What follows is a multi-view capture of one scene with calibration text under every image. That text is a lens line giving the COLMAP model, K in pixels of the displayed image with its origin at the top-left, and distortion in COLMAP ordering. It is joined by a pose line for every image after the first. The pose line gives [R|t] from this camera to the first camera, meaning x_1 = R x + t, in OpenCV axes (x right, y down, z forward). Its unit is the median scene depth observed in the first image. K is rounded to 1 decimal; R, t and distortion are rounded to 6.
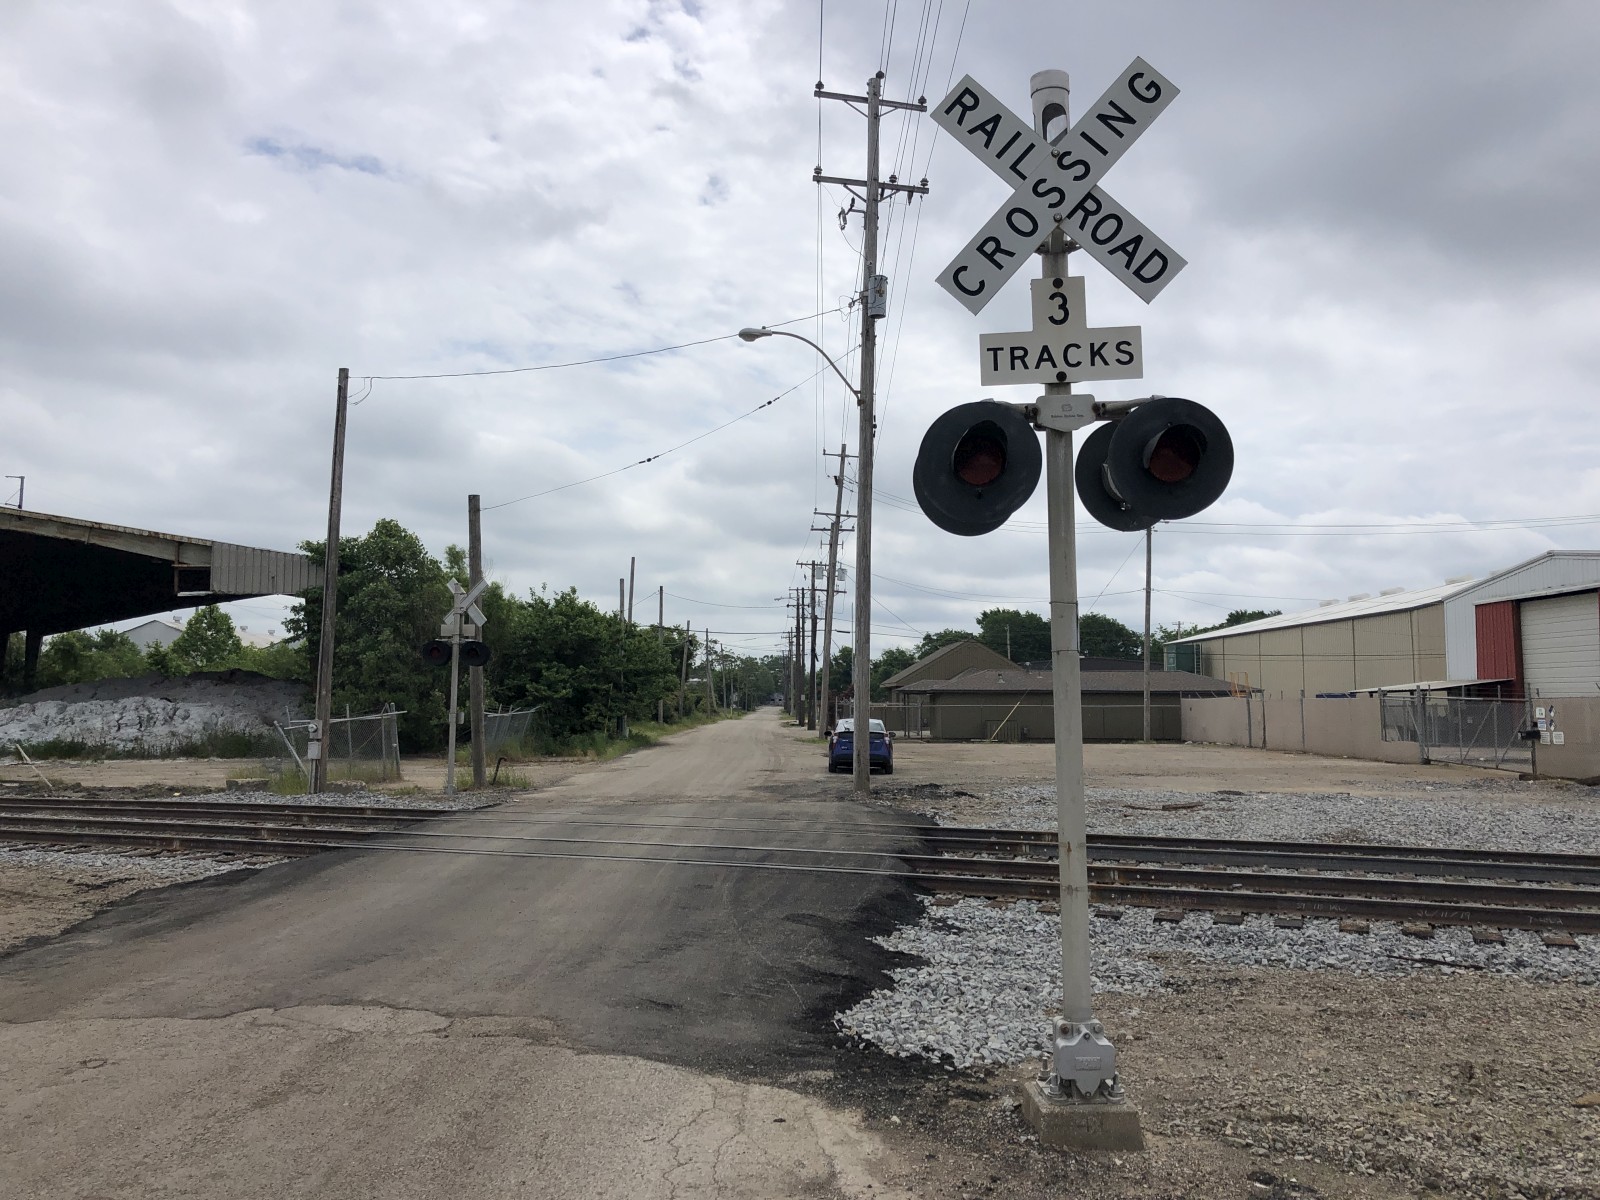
lens RADIAL K [[1312.3, 0, 839.7], [0, 1312.3, 538.1], [0, 0, 1]] dist [-0.033355, 0.033268]
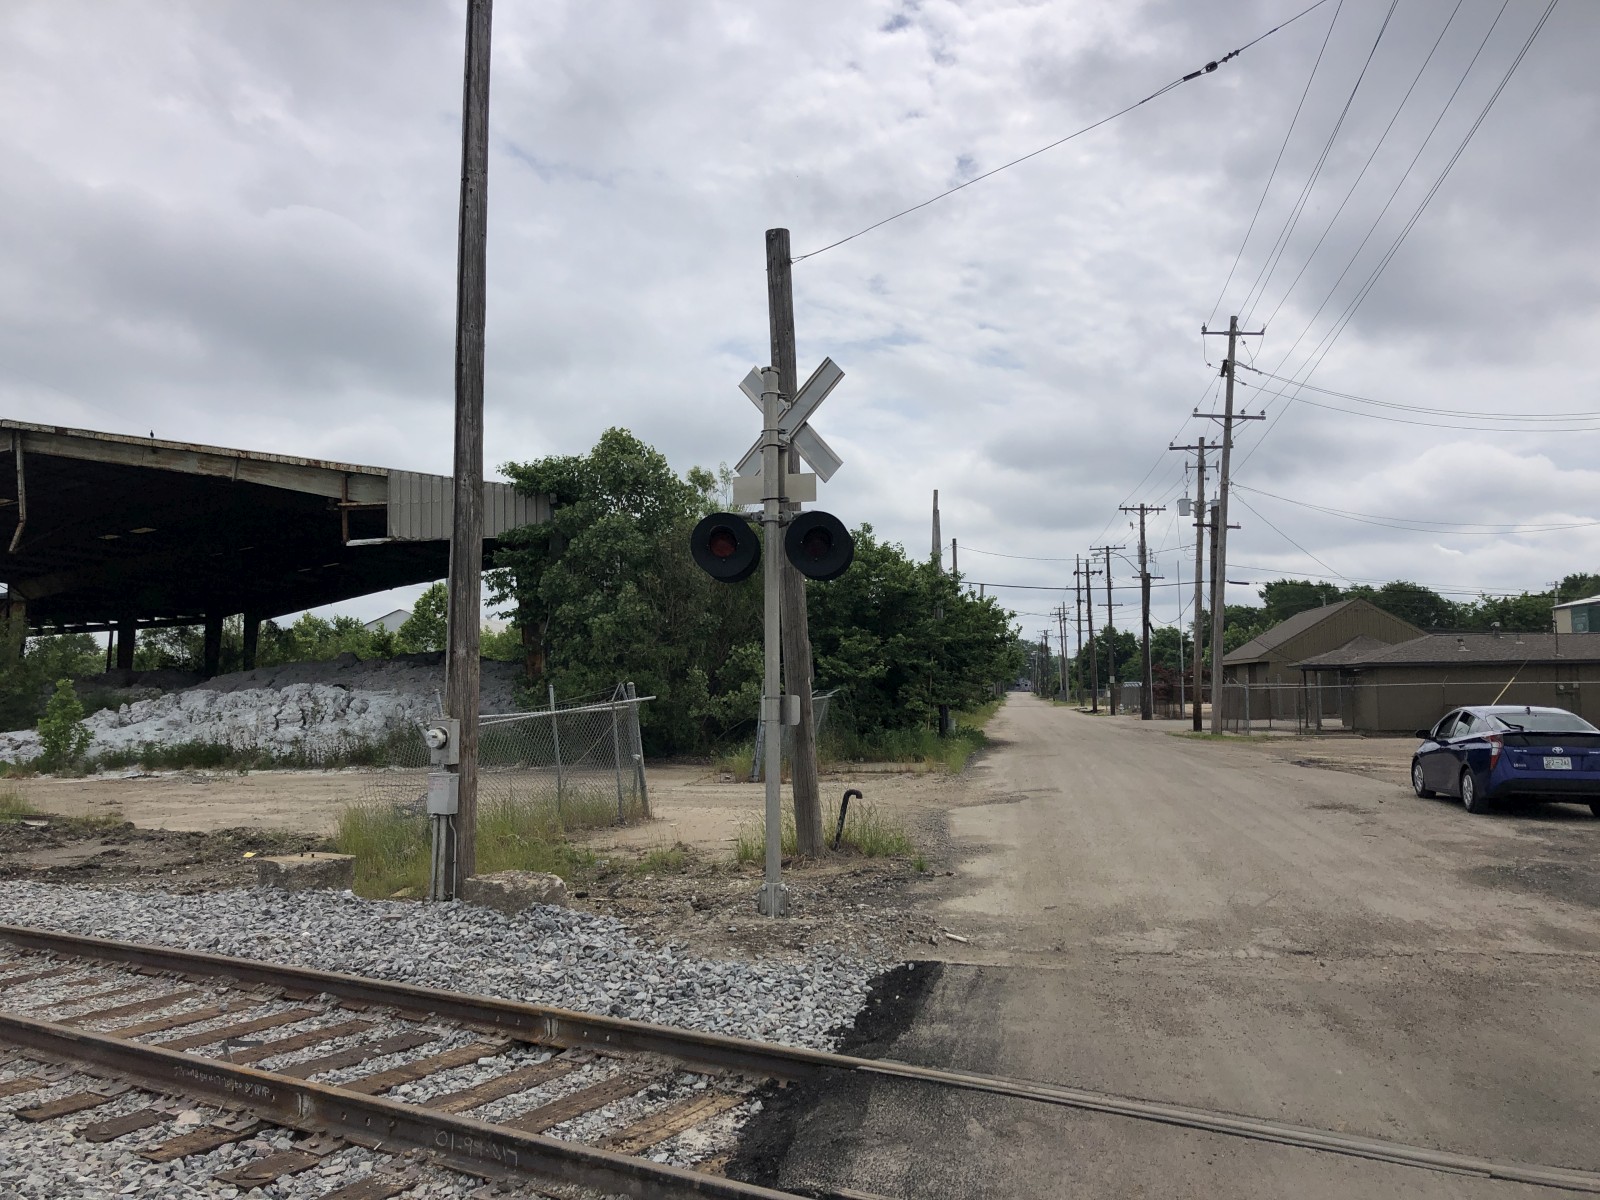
lens RADIAL K [[1294.6, 0, 800.0], [0, 1294.6, 600.0], [0, 0, 1]] dist [0.025369, 0.001094]
pose [[0.978976, -0.023392, -0.202629, -0.255406], [0.034802, 0.997992, 0.052931, 0.103349], [0.200984, -0.058870, 0.977824, 0.767192]]
